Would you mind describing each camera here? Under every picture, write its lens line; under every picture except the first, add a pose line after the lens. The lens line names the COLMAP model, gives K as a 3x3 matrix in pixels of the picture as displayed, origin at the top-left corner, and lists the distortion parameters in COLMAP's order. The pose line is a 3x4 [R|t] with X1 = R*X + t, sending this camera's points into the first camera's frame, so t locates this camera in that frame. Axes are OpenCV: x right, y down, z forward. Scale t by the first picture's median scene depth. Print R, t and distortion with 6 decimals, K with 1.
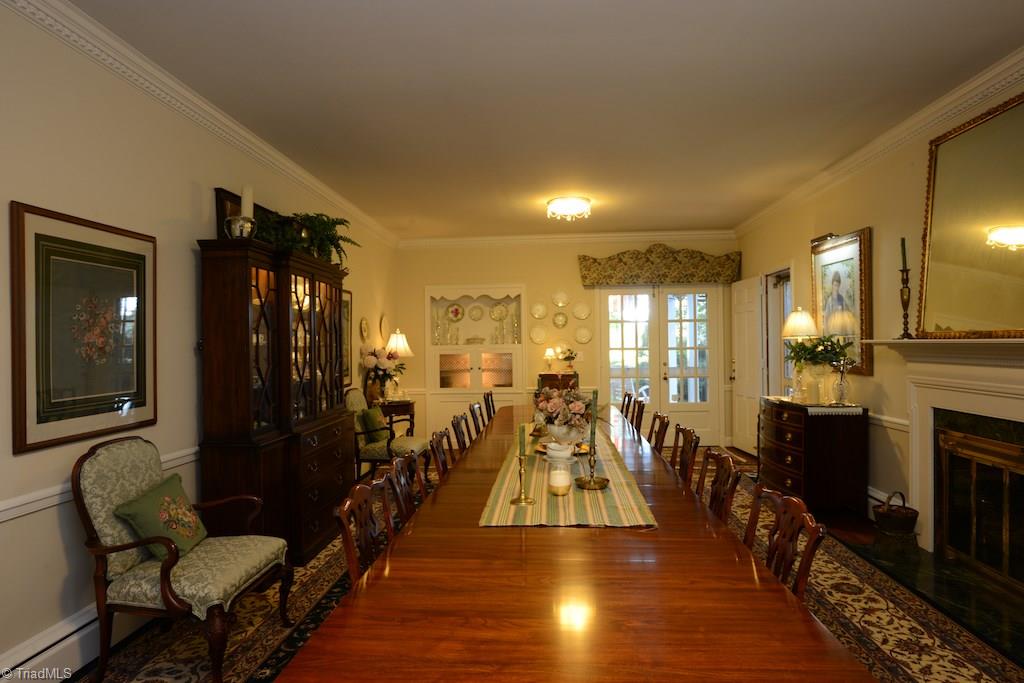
lens RADIAL K [[592.7, 0, 516.9], [0, 592.7, 341.2], [0, 0, 1]] dist [-0.035877, 0.013612]
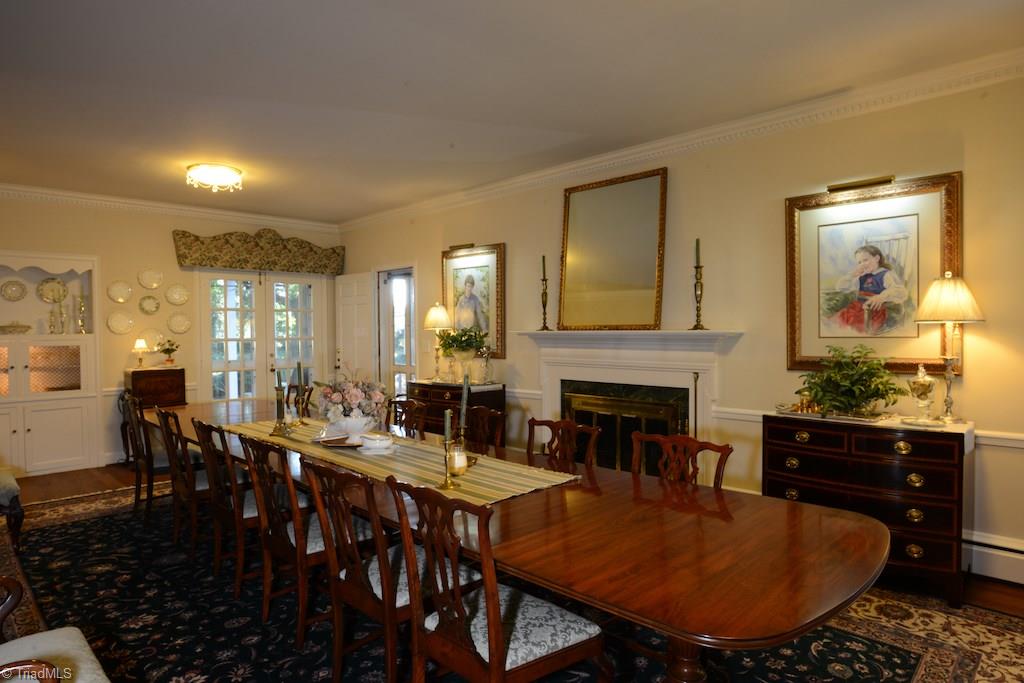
lens RADIAL K [[592.7, 0, 516.3], [0, 592.7, 340.6], [0, 0, 1]] dist [-0.035877, 0.013612]
pose [[0.661776, -0.005616, 0.749680, -0.211014], [-0.005206, 0.999913, 0.012087, 0.001586], [-0.749683, -0.011901, 0.661690, 0.072165]]
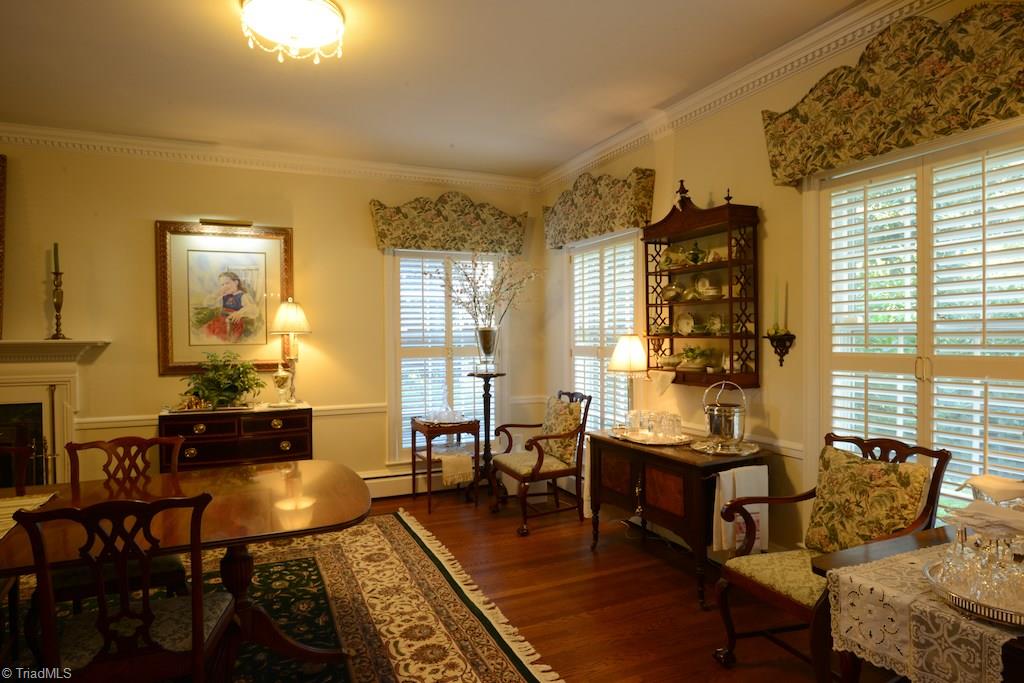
lens RADIAL K [[592.7, 0, 508.7], [0, 592.7, 343.1], [0, 0, 1]] dist [-0.035877, 0.013612]
pose [[-0.461514, 0.004569, 0.887121, -0.331086], [0.007473, 0.999971, -0.001262, 0.004351], [-0.887101, 0.006047, -0.461535, 0.199753]]
